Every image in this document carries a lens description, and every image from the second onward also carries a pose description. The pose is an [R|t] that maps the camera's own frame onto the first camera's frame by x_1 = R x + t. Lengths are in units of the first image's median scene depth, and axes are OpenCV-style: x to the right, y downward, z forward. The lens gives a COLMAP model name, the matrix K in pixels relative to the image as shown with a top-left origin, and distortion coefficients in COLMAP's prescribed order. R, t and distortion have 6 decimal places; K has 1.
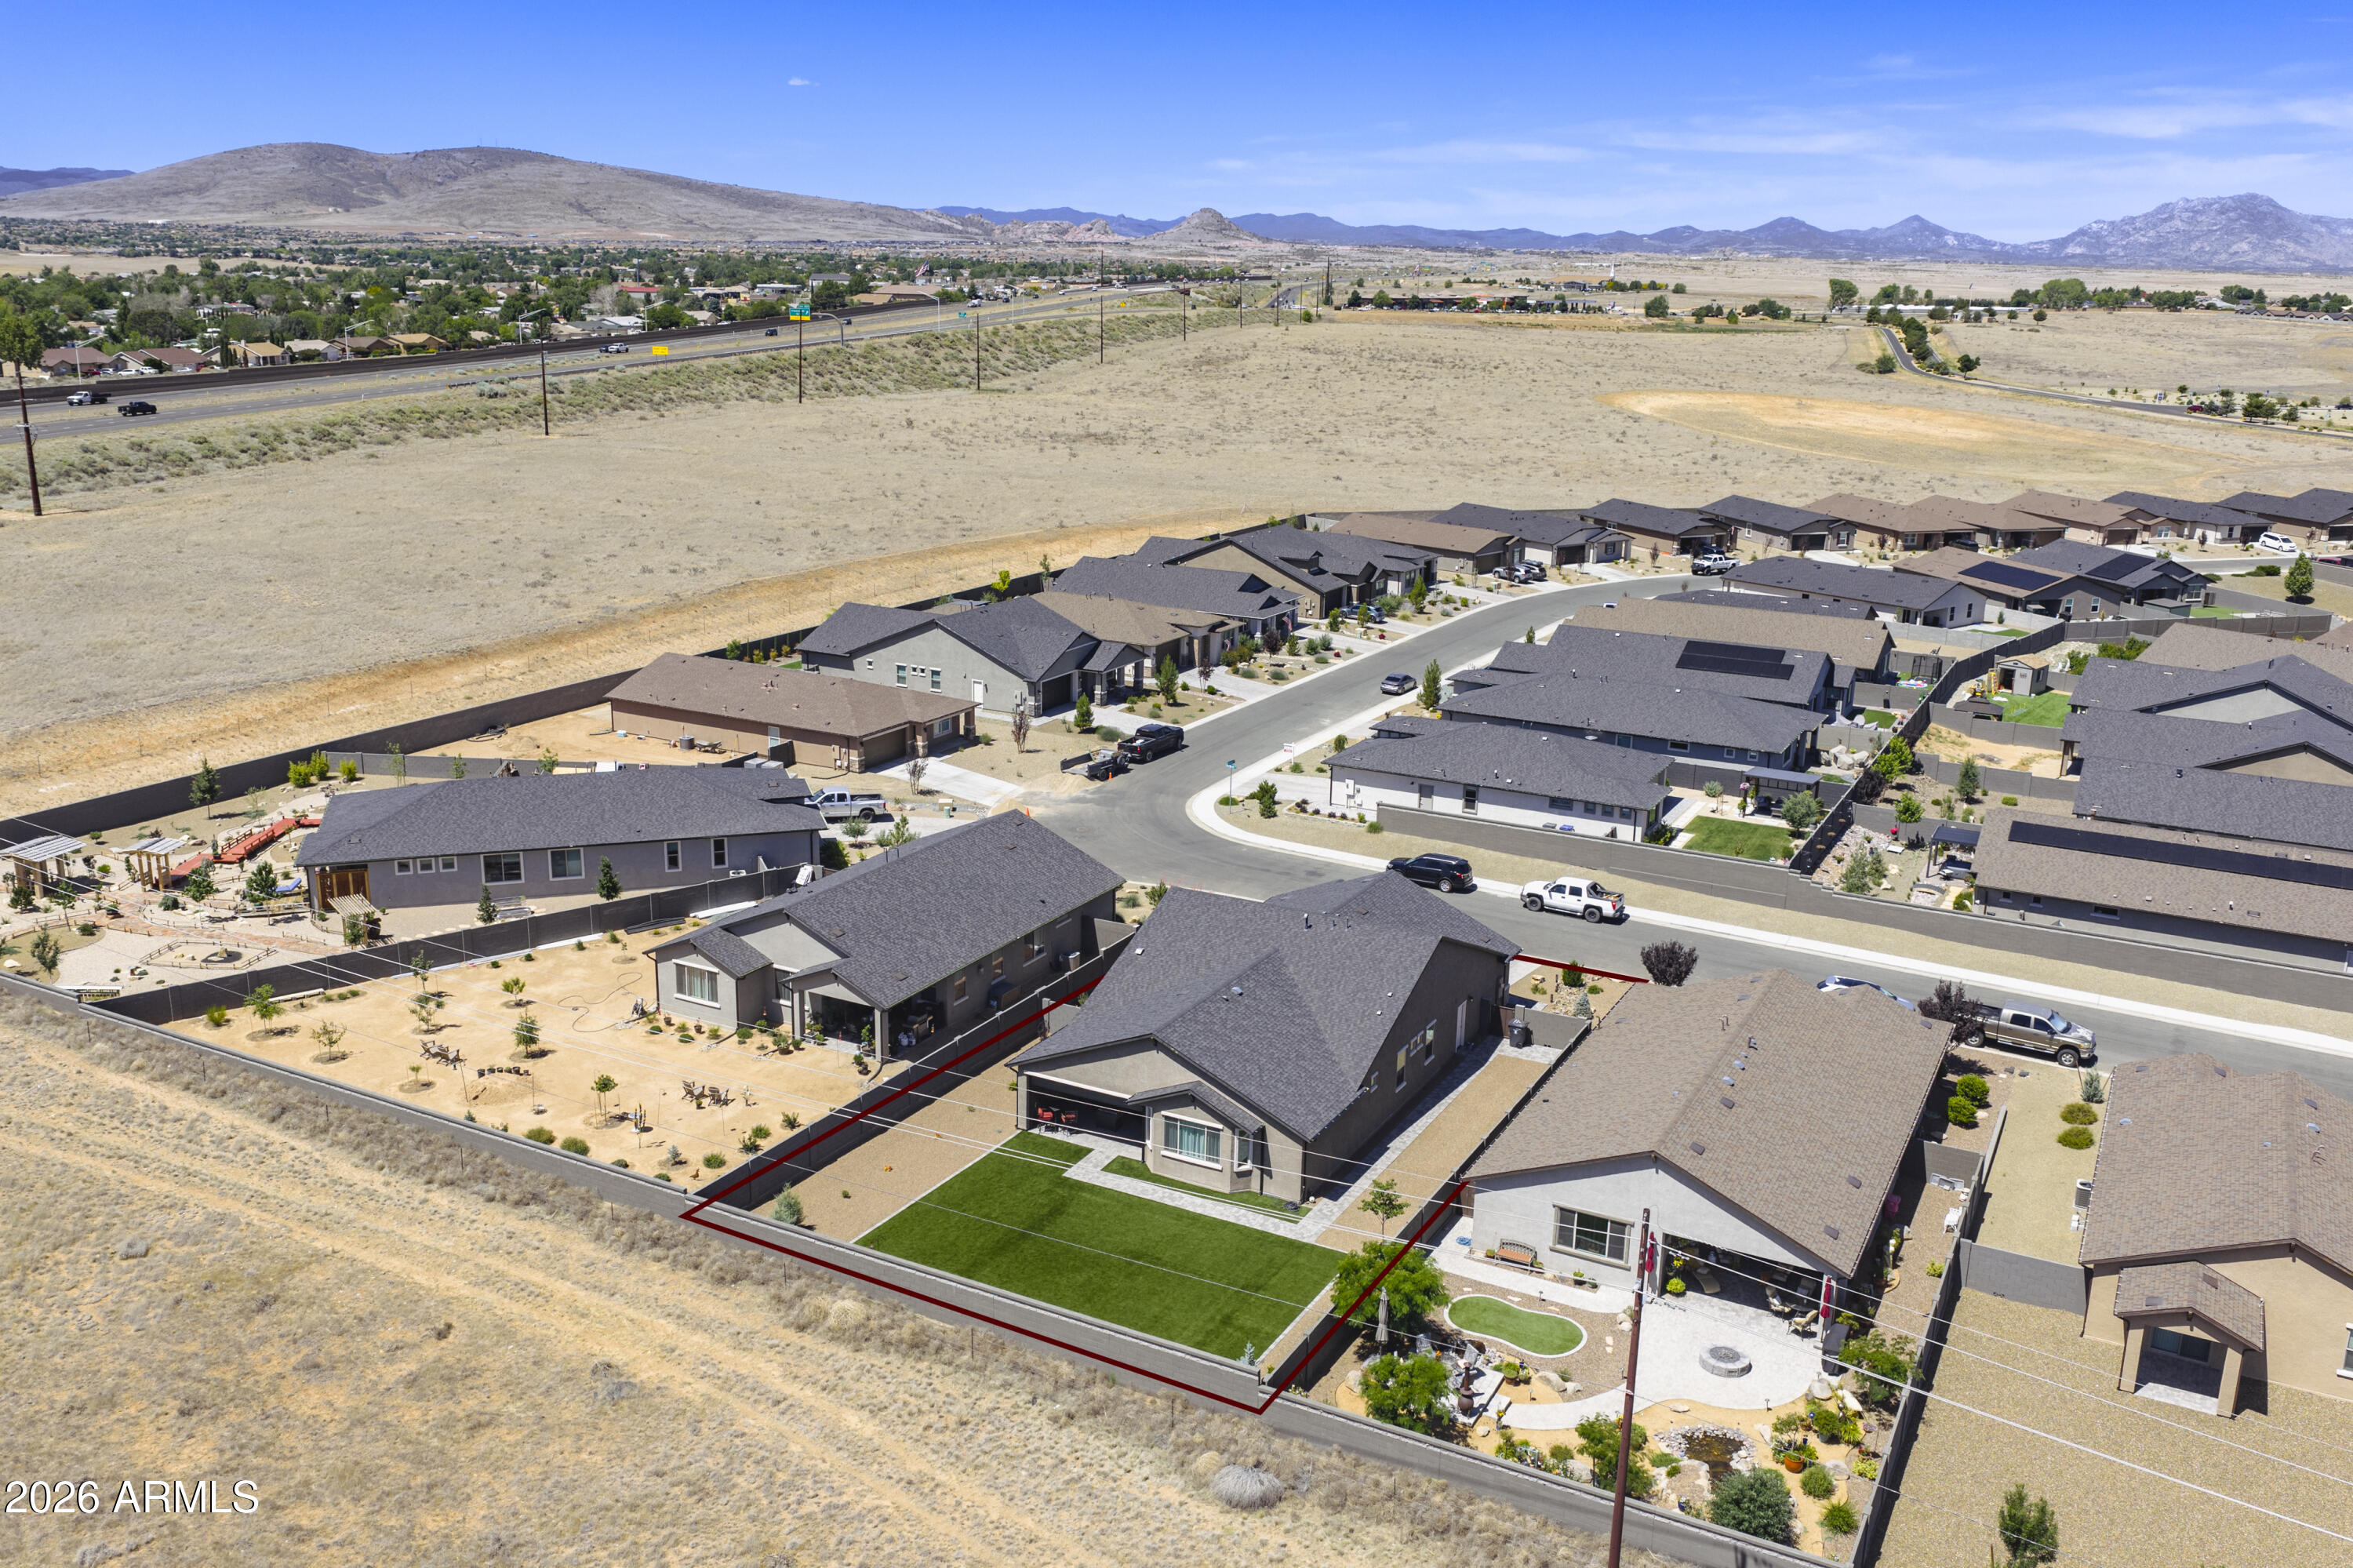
lens RADIAL K [[1942.9, 0, 1180.1], [0, 1942.9, 783.1], [0, 0, 1]] dist [0.021995, -0.043238]
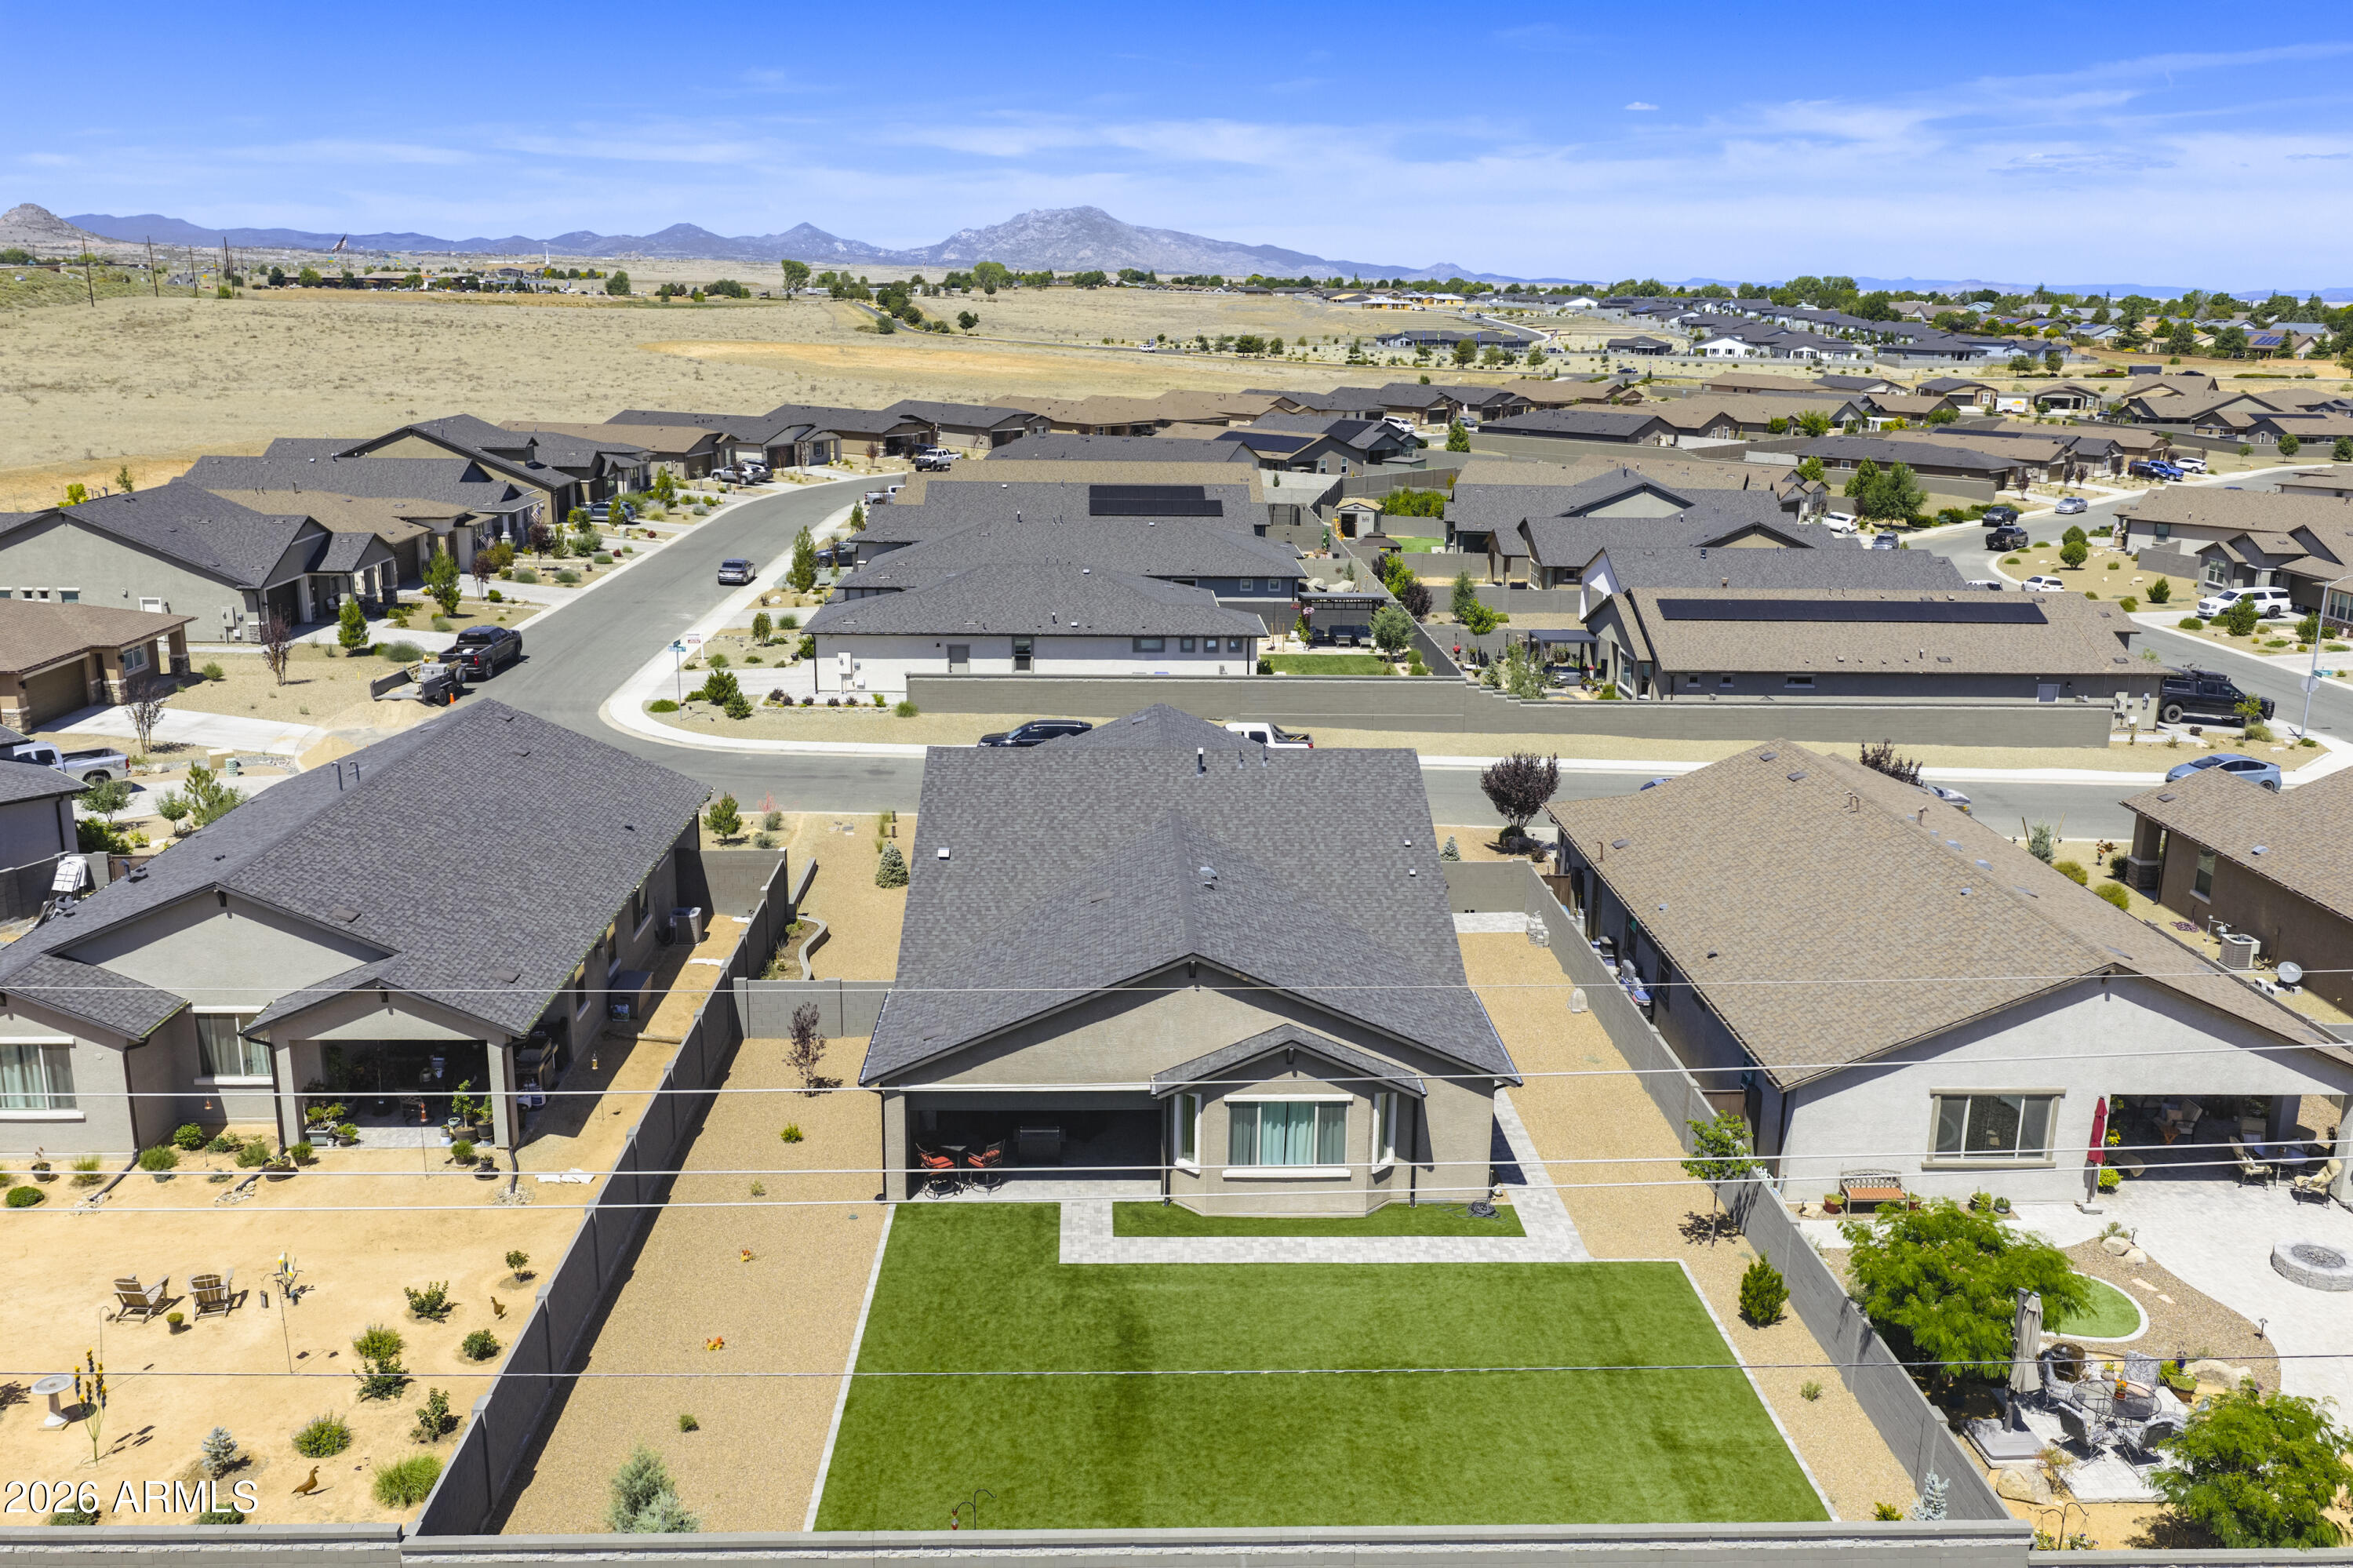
lens RADIAL K [[1942.9, 0, 1180.1], [0, 1942.9, 783.1], [0, 0, 1]] dist [0.021995, -0.043238]
pose [[0.861620, -0.131908, 0.490114, -0.151073], [0.133628, 0.990525, 0.031668, 0.037066], [-0.489648, 0.038207, 0.871083, 0.304064]]
